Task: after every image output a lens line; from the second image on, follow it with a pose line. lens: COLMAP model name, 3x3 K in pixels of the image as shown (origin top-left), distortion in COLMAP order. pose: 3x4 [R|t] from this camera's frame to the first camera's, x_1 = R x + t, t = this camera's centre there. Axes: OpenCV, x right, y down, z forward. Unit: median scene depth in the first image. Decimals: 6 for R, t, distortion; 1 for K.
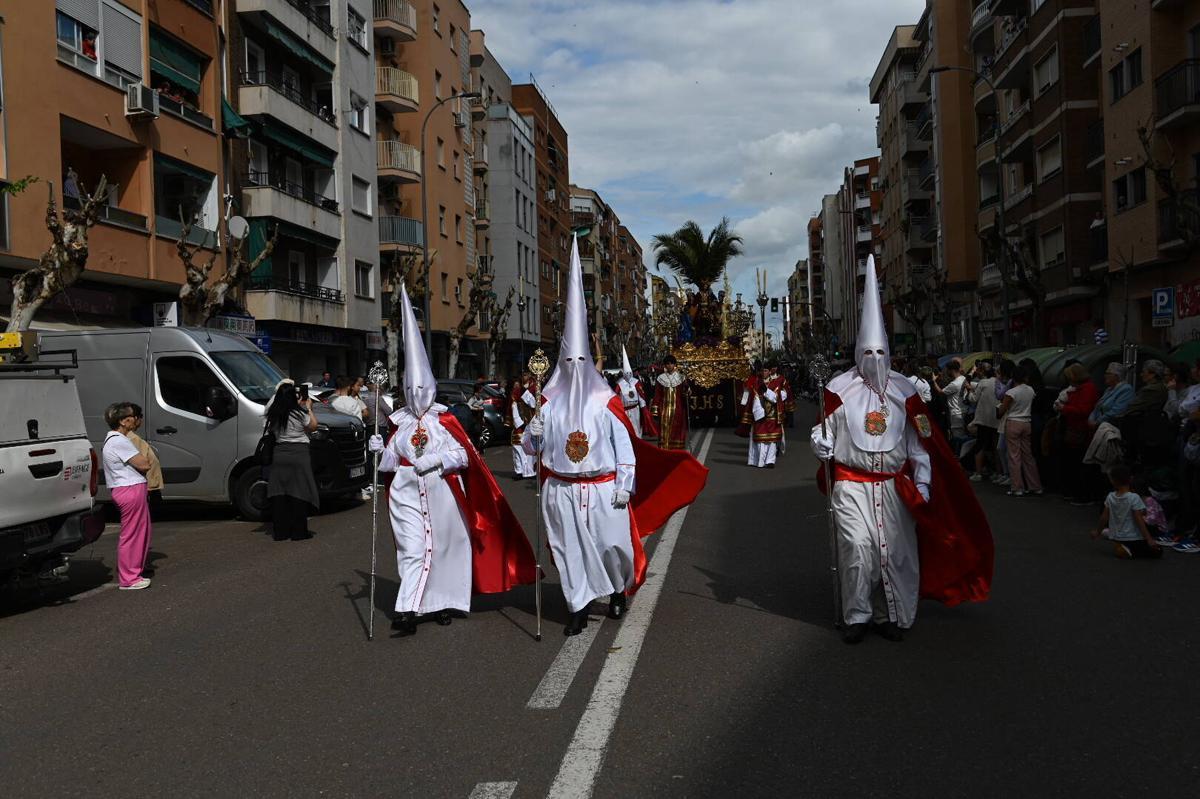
lens RADIAL K [[1193.2, 0, 600.0], [0, 1193.2, 399.5], [0, 0, 1]] dist [-0.121467, 0.214141]
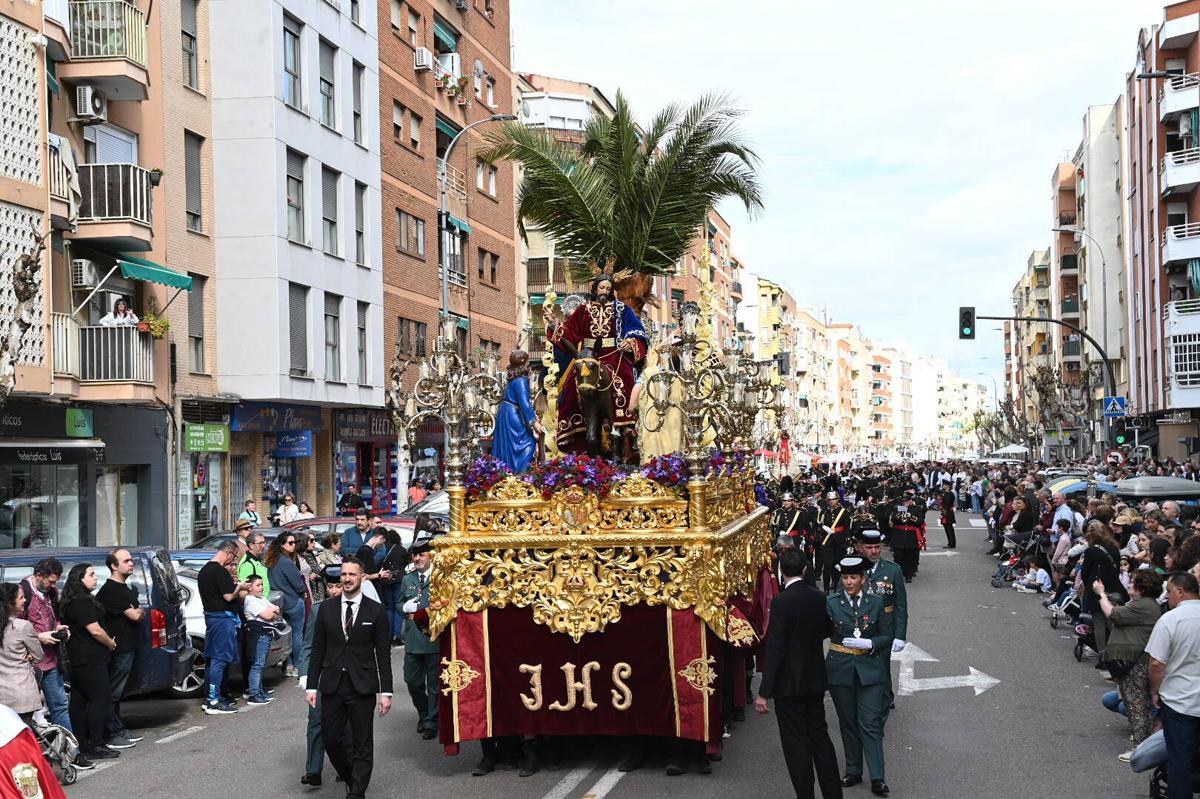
lens RADIAL K [[1880.3, 0, 600.0], [0, 1880.3, 399.5], [0, 0, 1]] dist [0.121064, 0.634126]
pose [[0.998120, 0.010508, -0.060387, 0.058455], [-0.013259, 0.998884, -0.045339, -0.020113], [0.059843, 0.046055, 0.997145, 0.327464]]
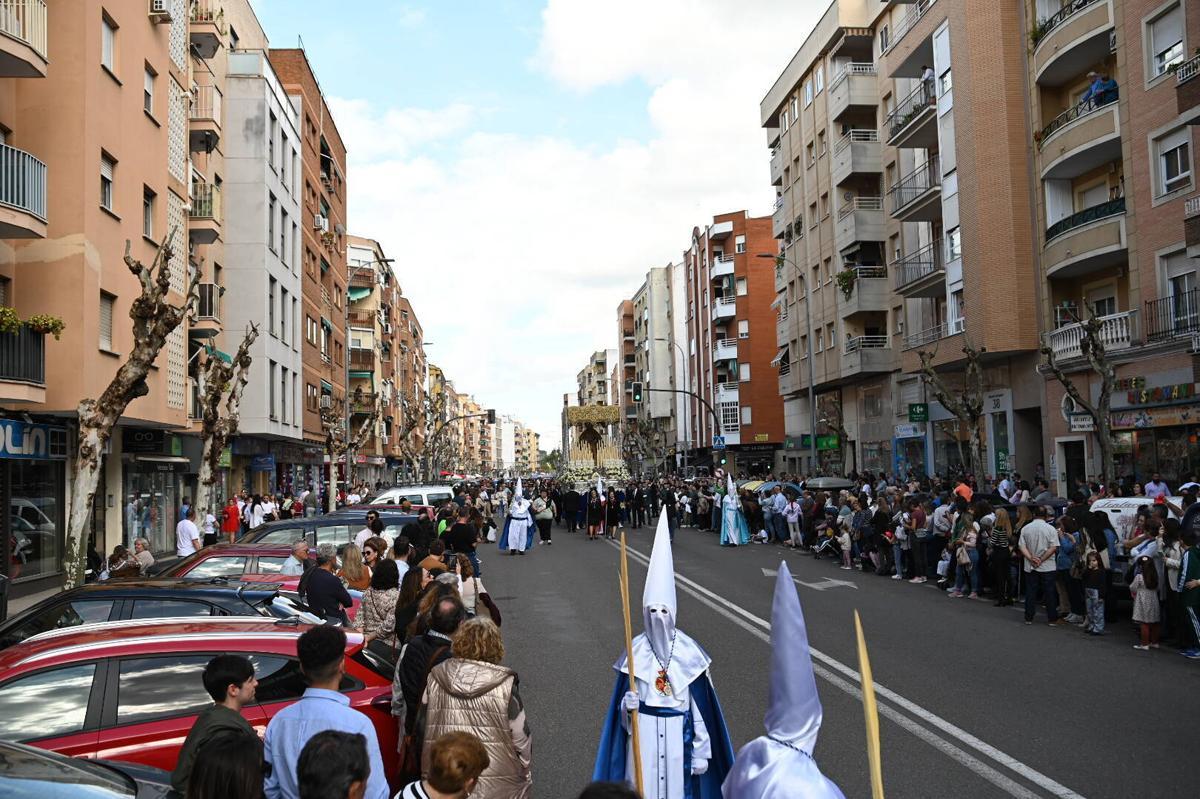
lens RADIAL K [[1193.2, 0, 600.0], [0, 1193.2, 399.5], [0, 0, 1]] dist [-0.121467, 0.214141]
pose [[0.979509, 0.021732, 0.200222, -0.019145], [-0.005039, 0.996494, -0.083508, -0.015390], [-0.201335, 0.080788, 0.976185, 0.310326]]
